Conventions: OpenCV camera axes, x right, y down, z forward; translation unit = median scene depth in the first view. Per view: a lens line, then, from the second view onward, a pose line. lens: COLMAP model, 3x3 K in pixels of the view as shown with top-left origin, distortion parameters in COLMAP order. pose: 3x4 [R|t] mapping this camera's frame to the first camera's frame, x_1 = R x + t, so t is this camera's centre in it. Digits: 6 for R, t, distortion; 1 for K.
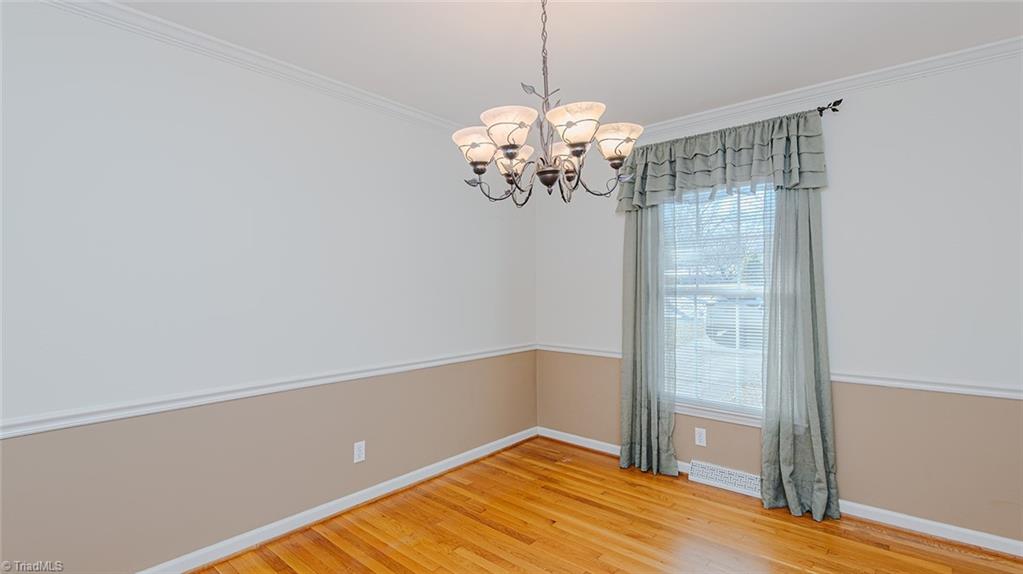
lens RADIAL K [[466.7, 0, 511.5], [0, 466.7, 287.0], [0, 0, 1]] dist [0.000784, -0.000050]
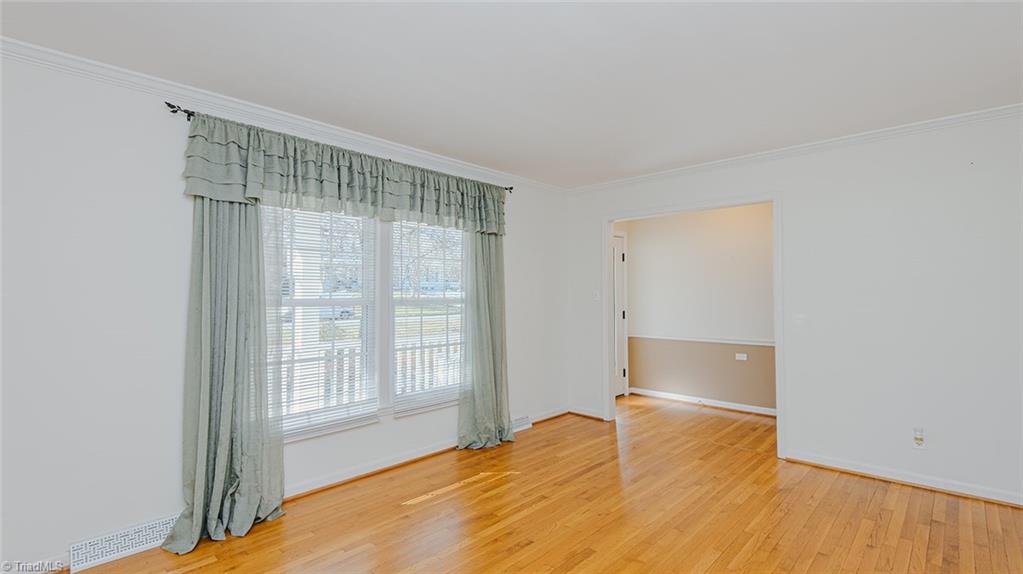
lens RADIAL K [[466.7, 0, 511.5], [0, 466.7, 287.0], [0, 0, 1]] dist [0.000784, -0.000050]
pose [[0.049898, 0.019904, 0.998556, -0.936970], [0.004403, 0.999787, -0.020148, 0.004705], [-0.998745, 0.005402, 0.049800, 0.843225]]
